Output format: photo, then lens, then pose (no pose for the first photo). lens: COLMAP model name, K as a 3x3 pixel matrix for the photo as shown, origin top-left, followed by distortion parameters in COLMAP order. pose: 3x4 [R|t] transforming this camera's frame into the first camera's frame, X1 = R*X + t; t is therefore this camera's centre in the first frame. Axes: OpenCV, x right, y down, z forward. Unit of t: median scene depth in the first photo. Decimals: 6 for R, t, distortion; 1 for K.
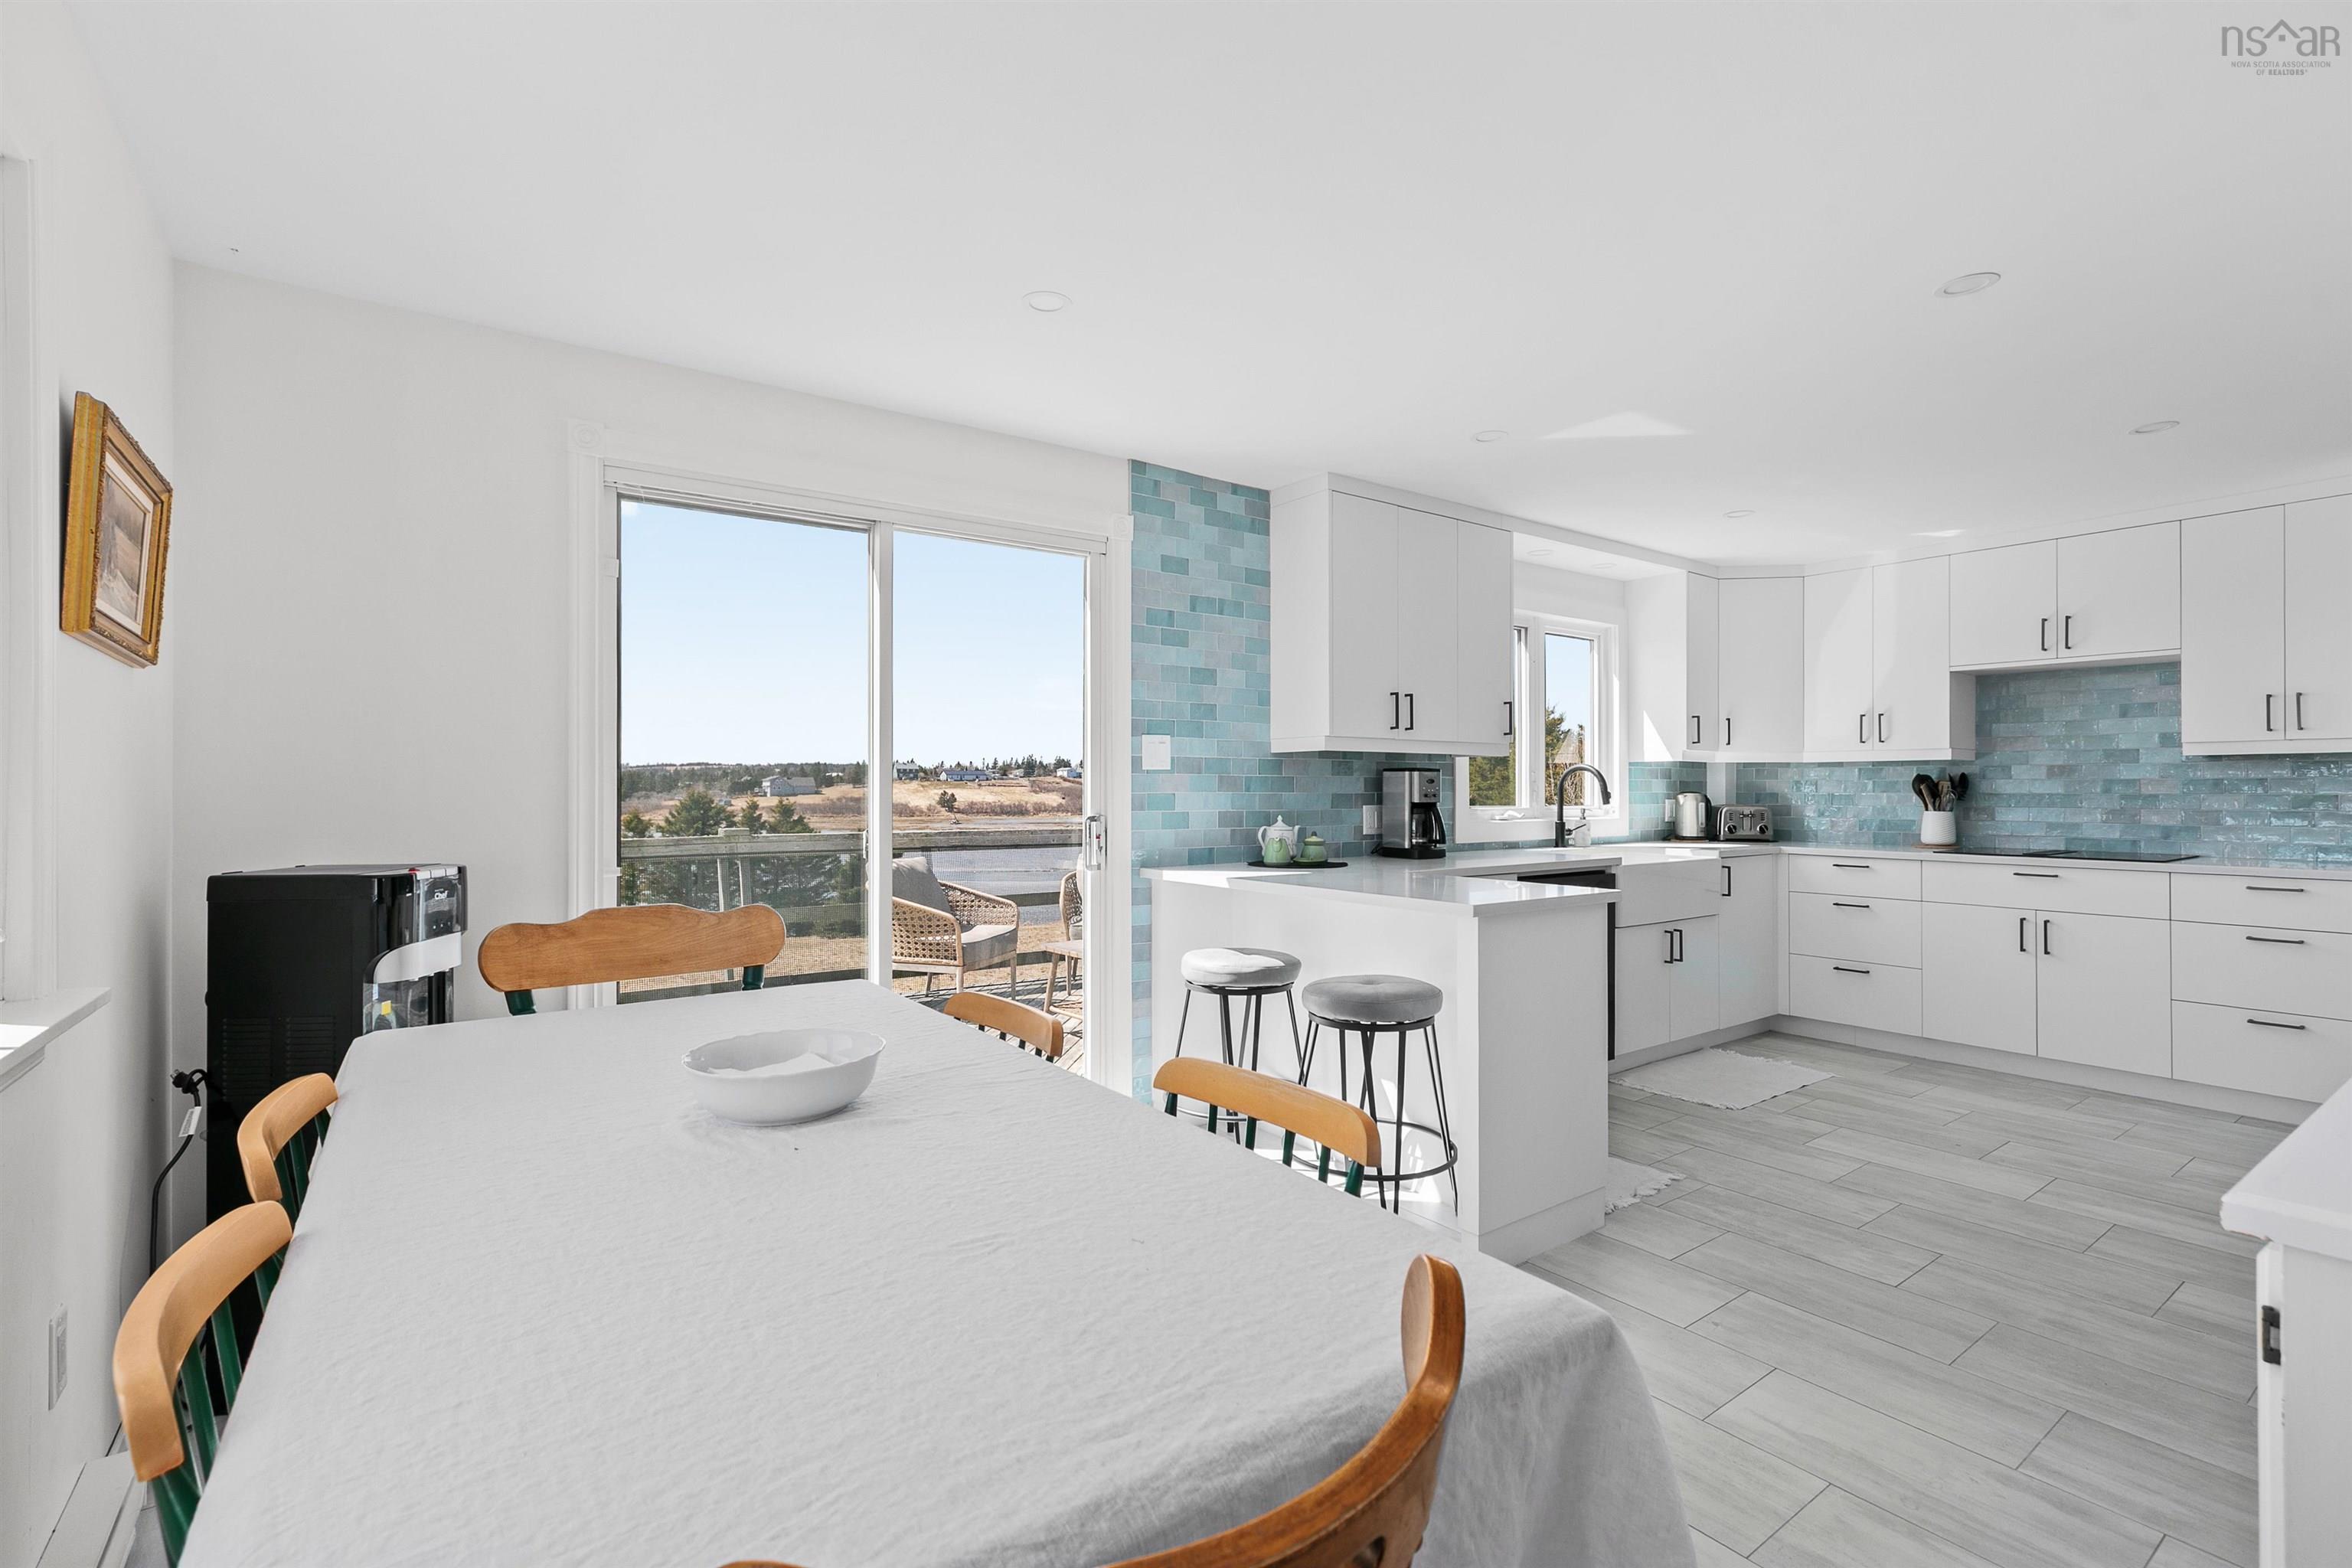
lens RADIAL K [[1068.7, 0, 1176.0], [0, 1068.7, 784.0], [0, 0, 1]] dist [-0.001536, -0.000394]
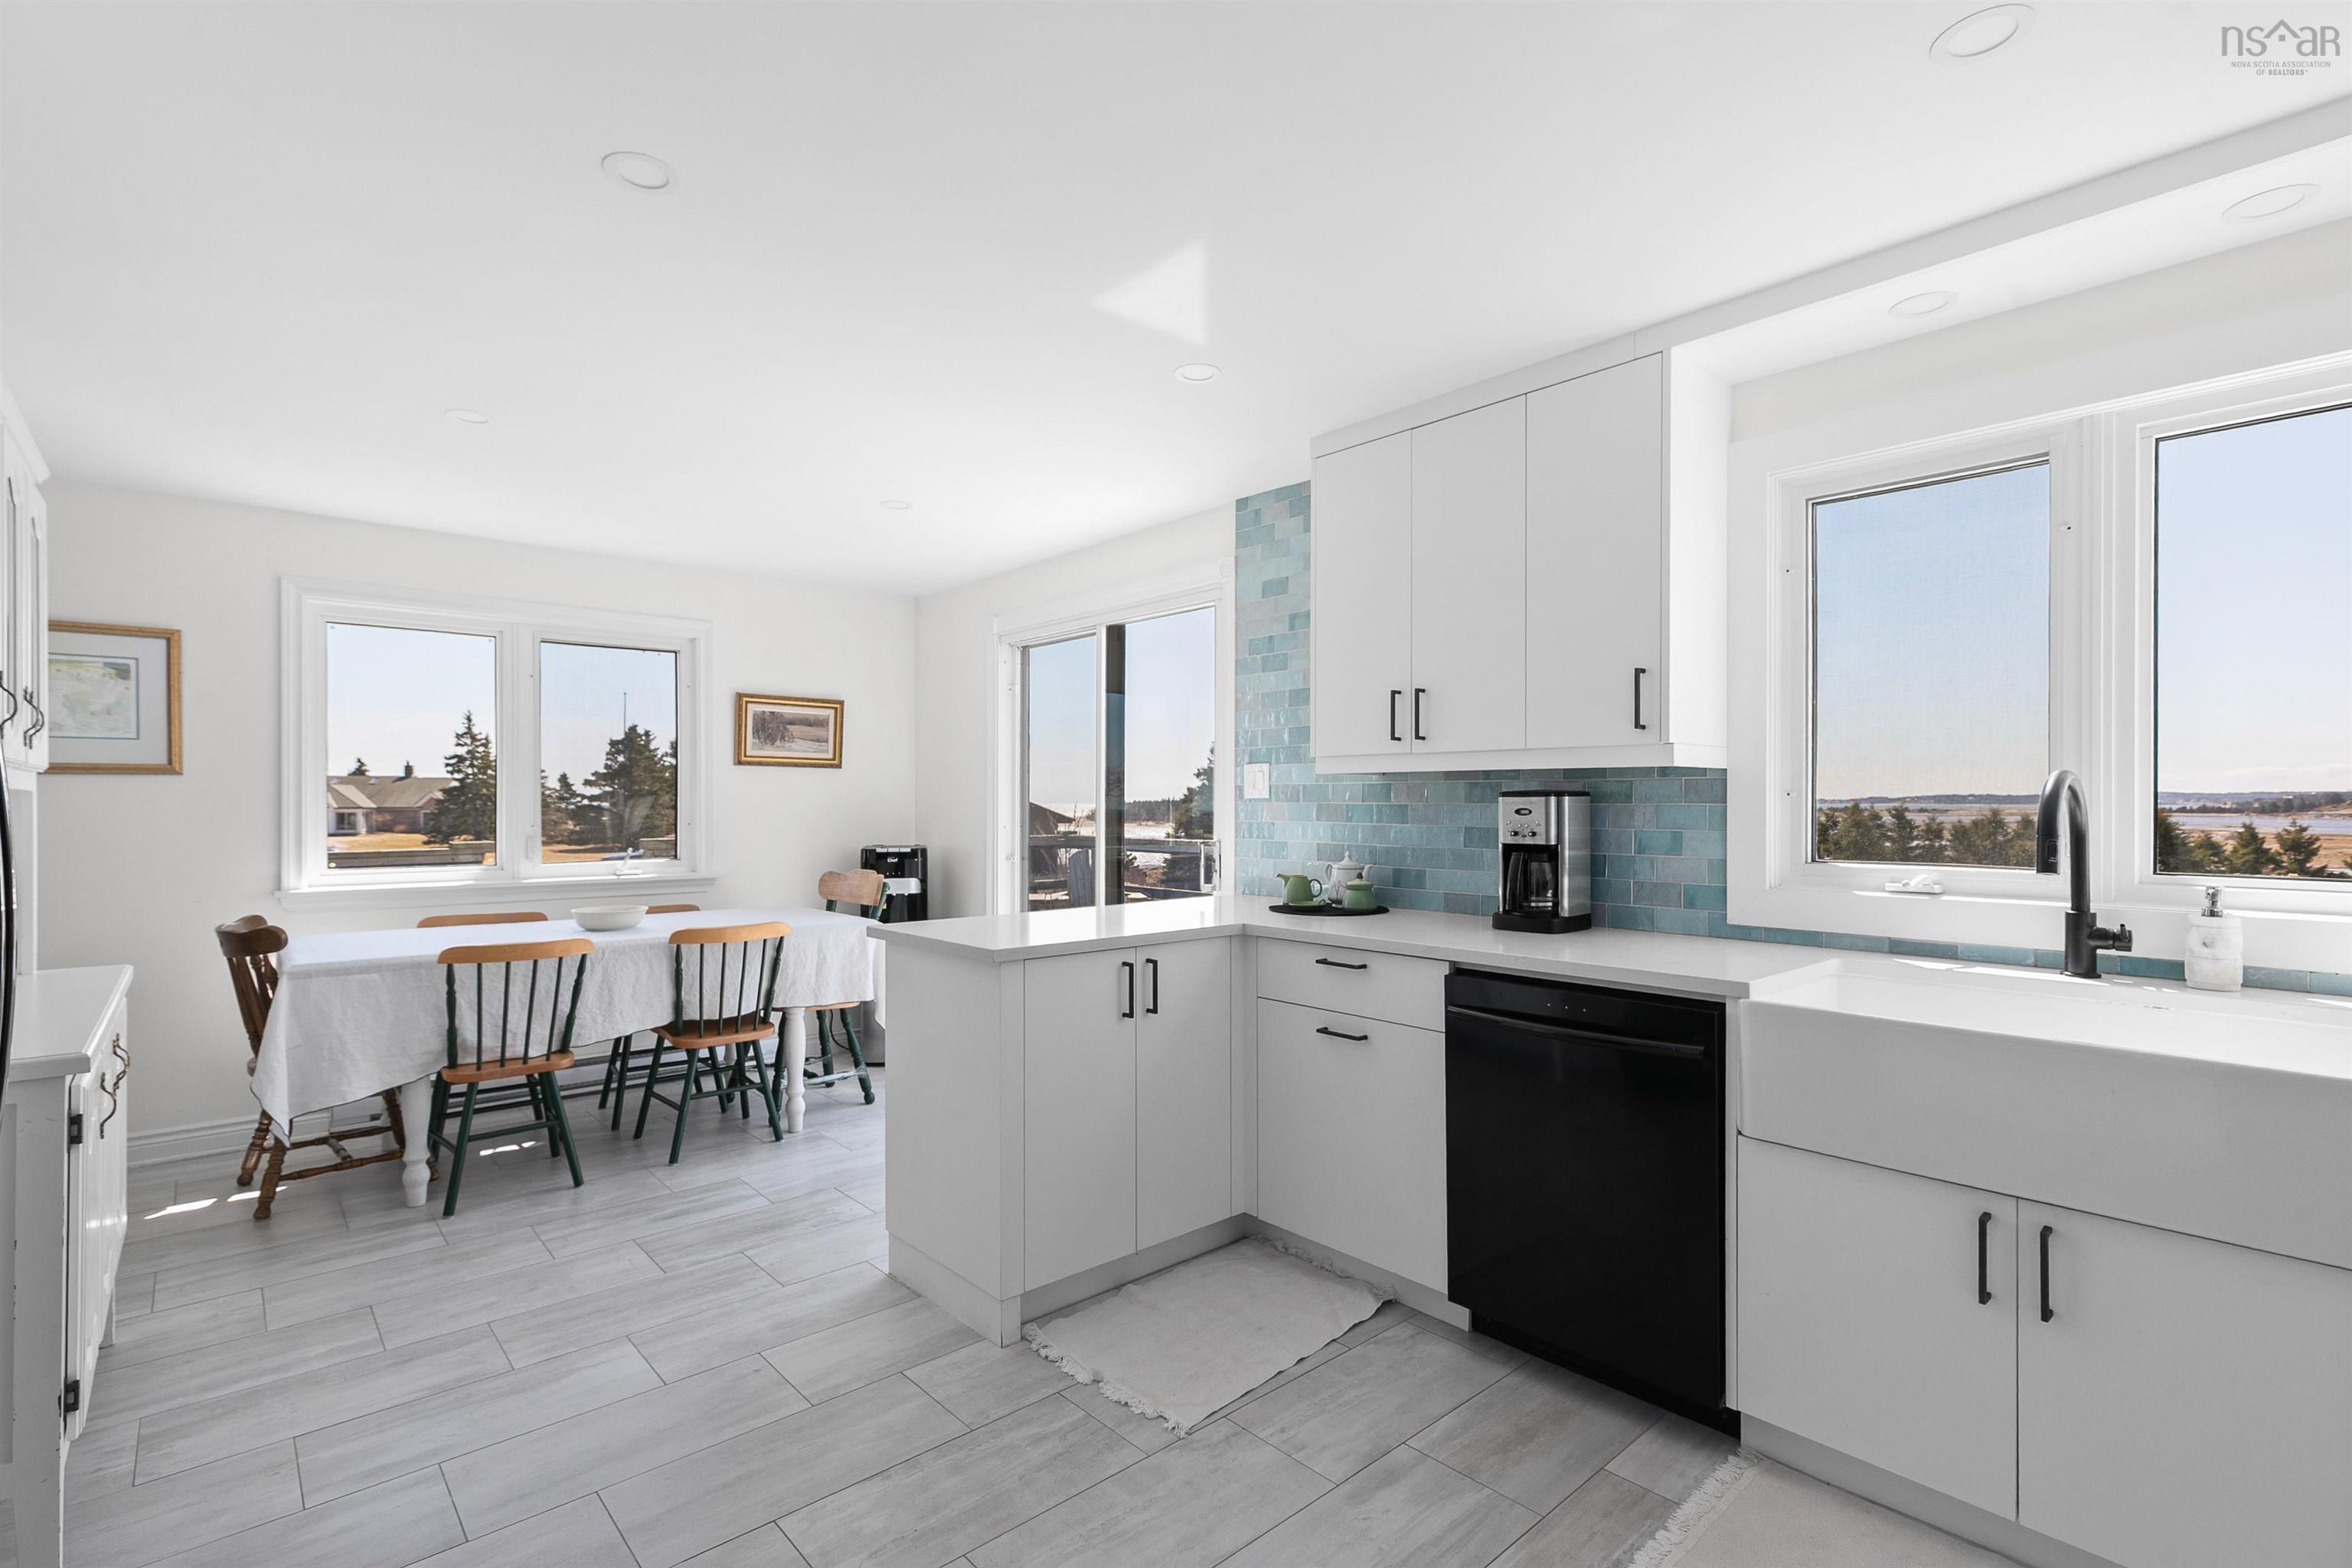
lens RADIAL K [[1088.6, 0, 1187.7], [0, 1088.6, 802.3], [0, 0, 1]] dist [0.001244, 0.000446]
pose [[0.102512, 0.001182, -0.994731, 0.993888], [0.004477, 0.999989, 0.001649, -0.011638], [0.994722, -0.004623, 0.102505, 0.833125]]
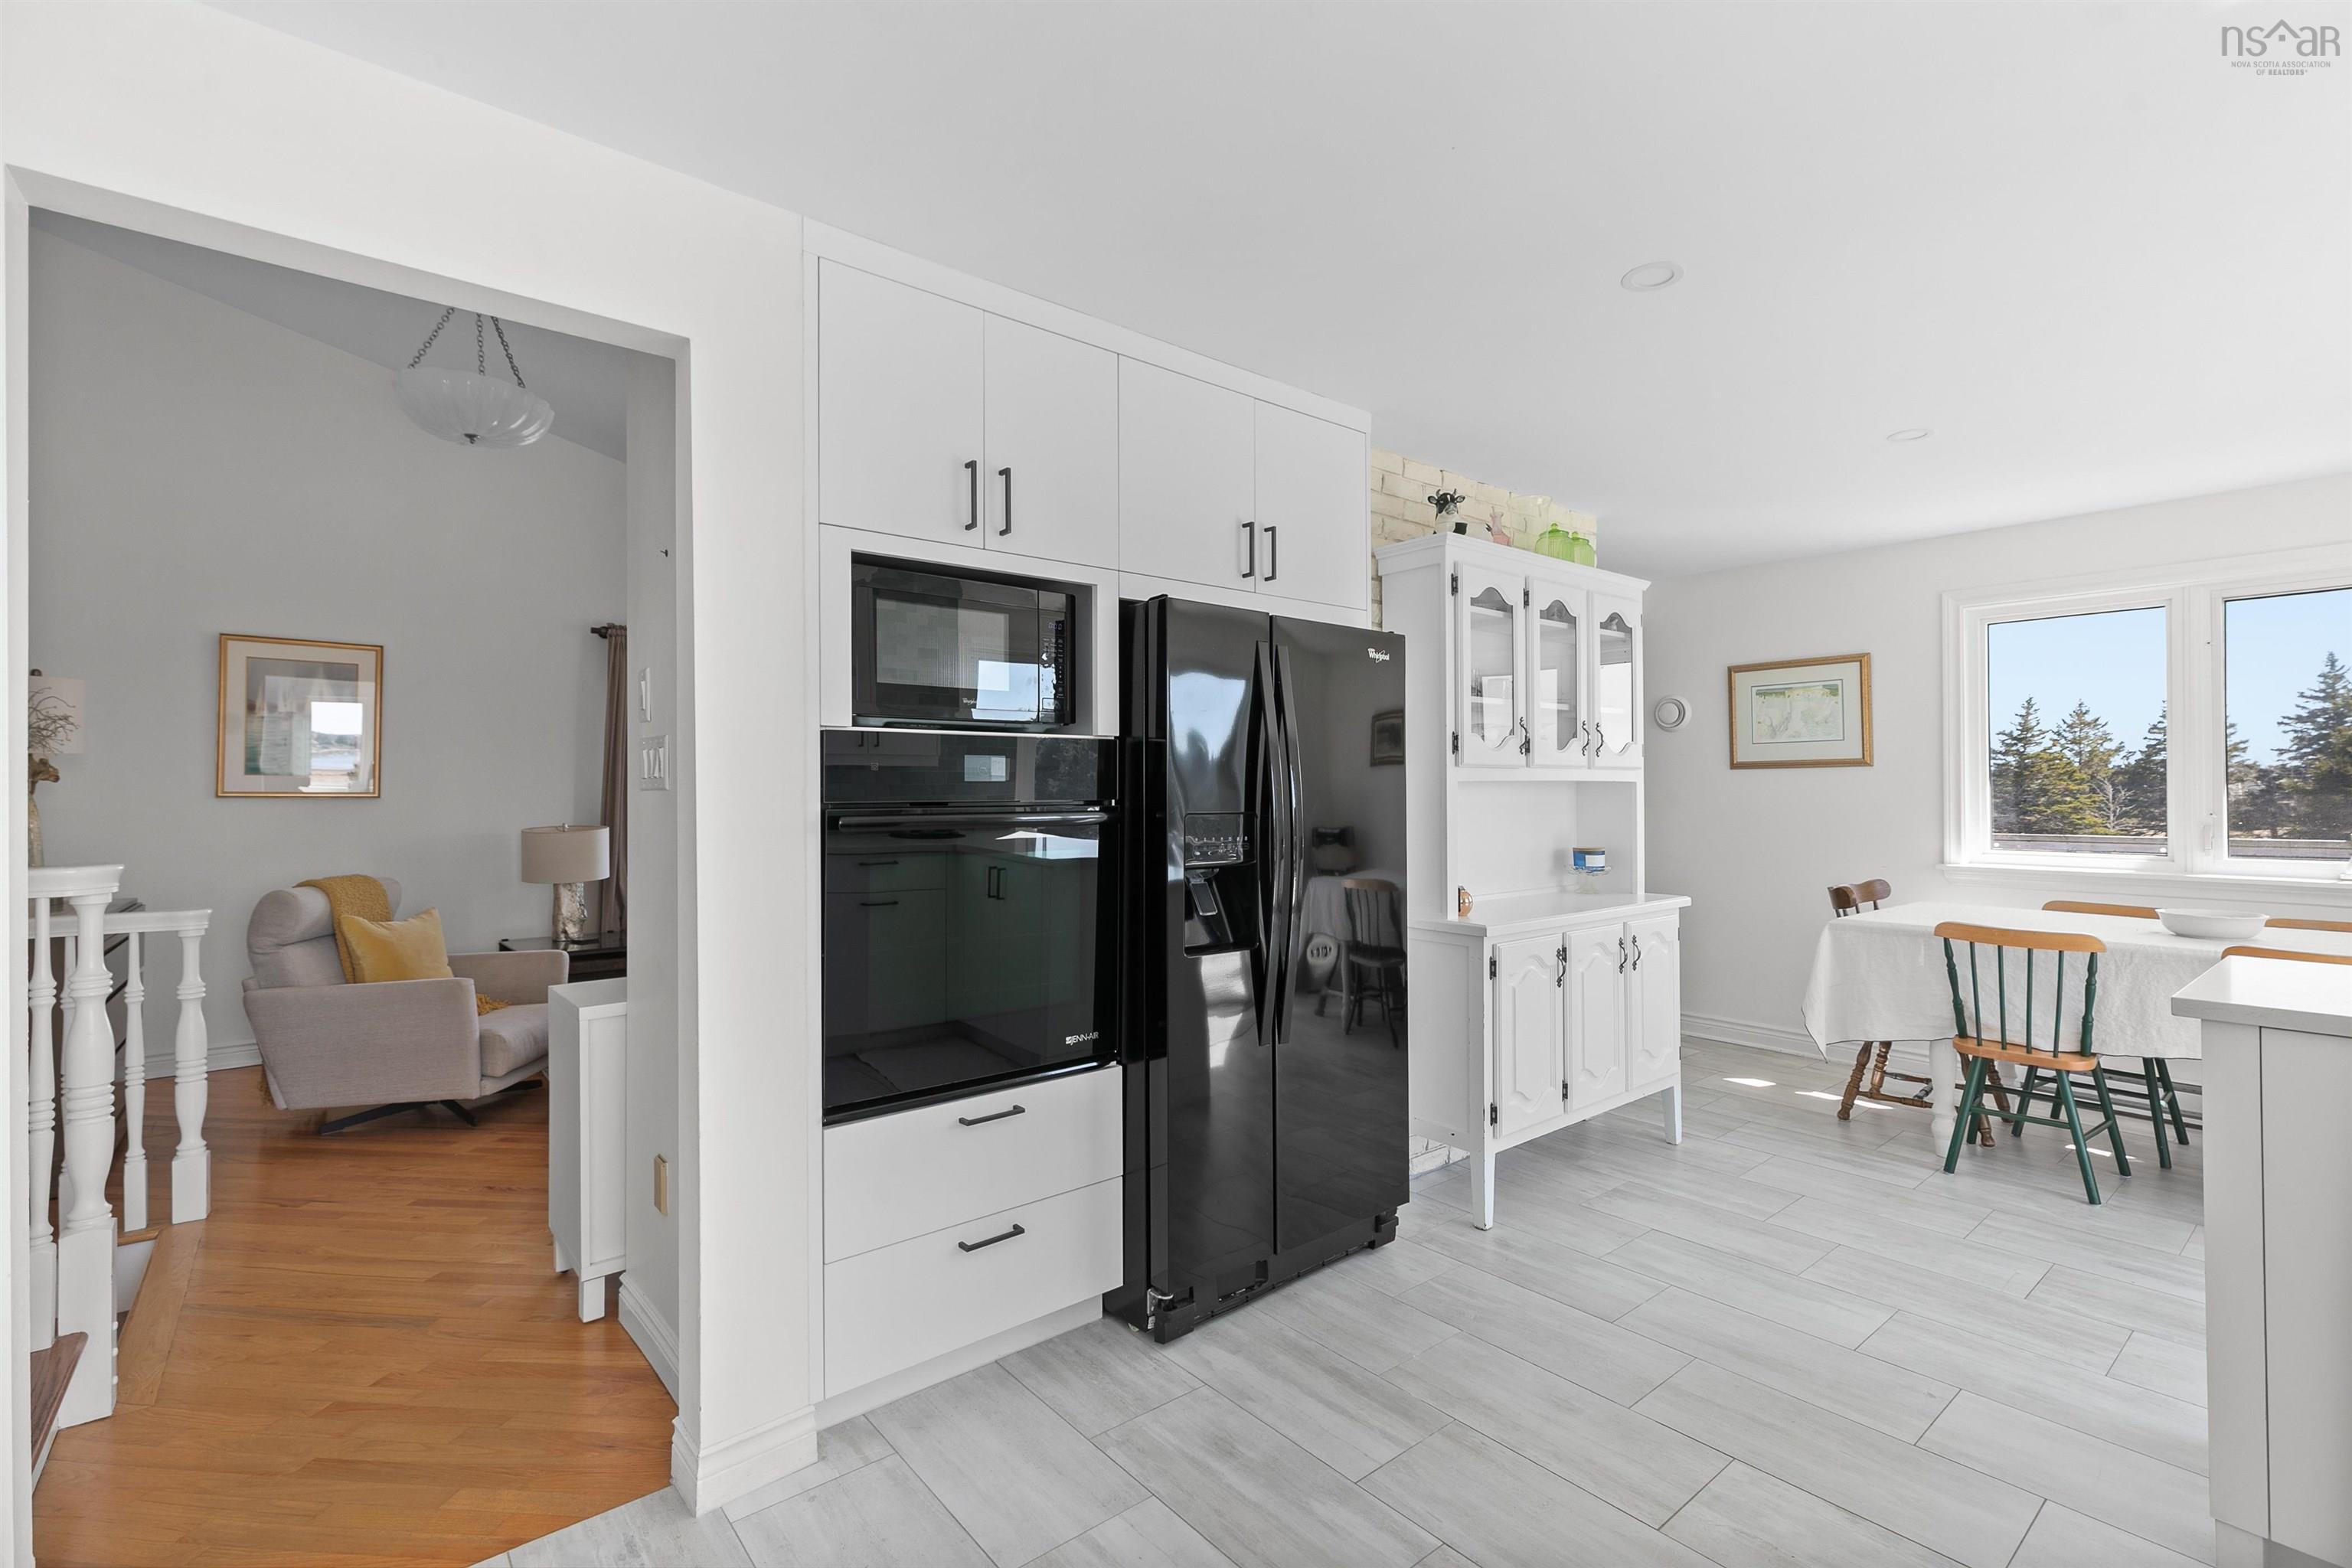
lens RADIAL K [[1048.2, 0, 1181.5], [0, 1048.2, 774.8], [0, 0, 1]] dist [0.000374, 0.000071]
pose [[-0.998310, 0.000307, -0.058106, 0.773310], [0.001339, 0.999842, -0.017715, -0.008453], [0.058092, -0.017763, -0.998153, 1.205724]]
